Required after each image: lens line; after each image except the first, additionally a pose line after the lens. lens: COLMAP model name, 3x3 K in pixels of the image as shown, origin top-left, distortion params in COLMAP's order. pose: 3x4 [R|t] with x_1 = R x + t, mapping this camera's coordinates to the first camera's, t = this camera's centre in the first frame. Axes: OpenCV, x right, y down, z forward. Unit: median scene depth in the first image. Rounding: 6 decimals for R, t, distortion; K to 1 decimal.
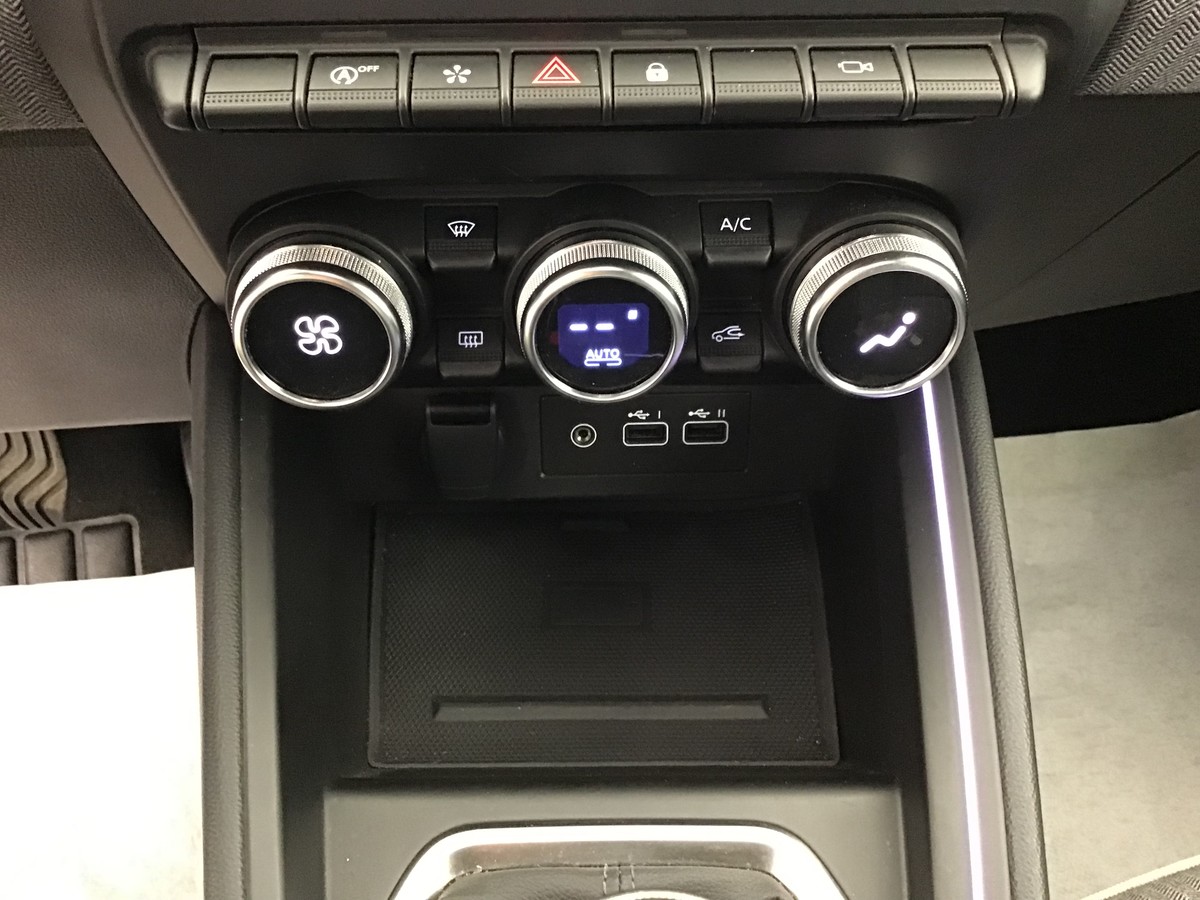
lens RADIAL K [[1103.2, 0, 604.6], [0, 1103.2, 448.5], [0, 0, 1]] dist [0.102461, -0.225834]
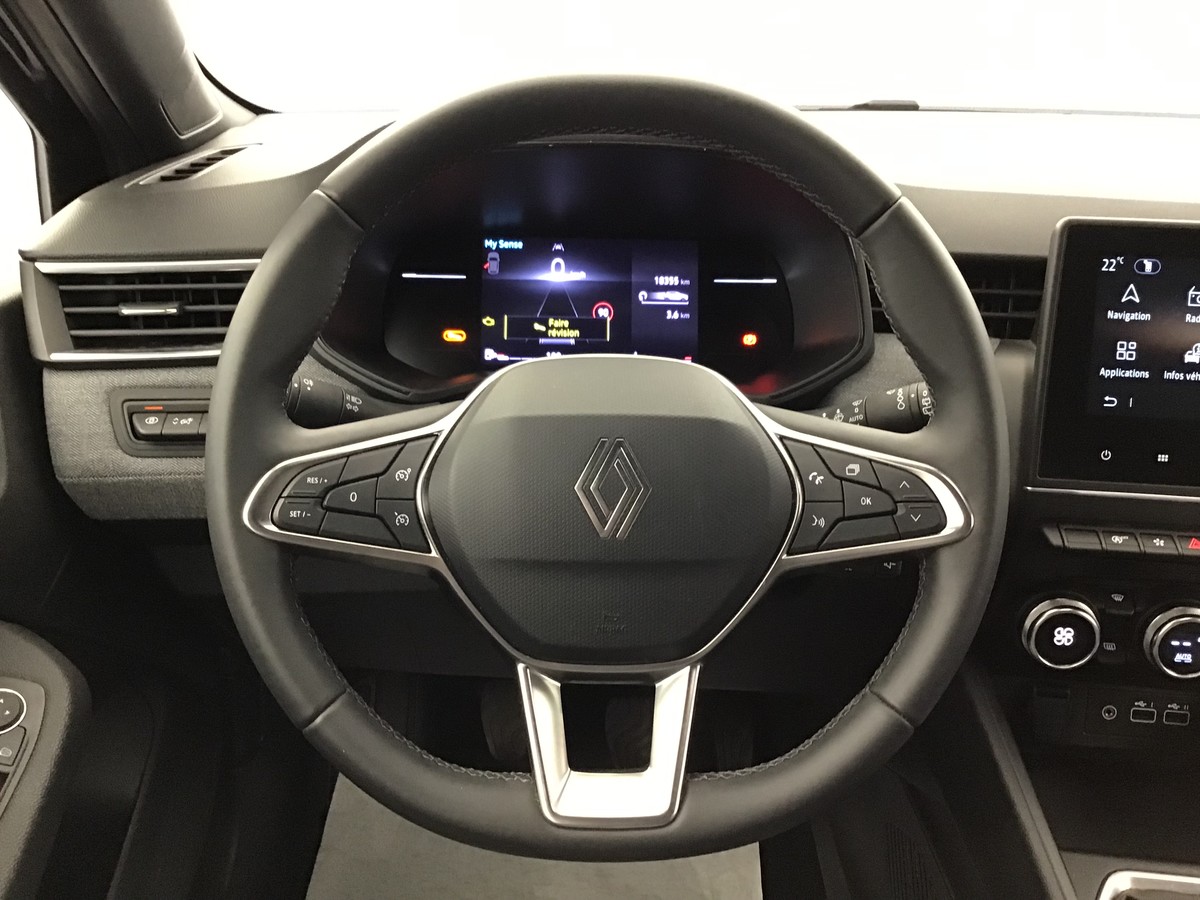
lens RADIAL K [[1103.2, 0, 604.6], [0, 1103.2, 448.5], [0, 0, 1]] dist [0.102461, -0.225834]
pose [[0.987928, 0.067987, -0.139200, -0.911808], [-0.111002, 0.937457, -0.329930, 0.414584], [0.108063, 0.341399, 0.933686, -1.465860]]
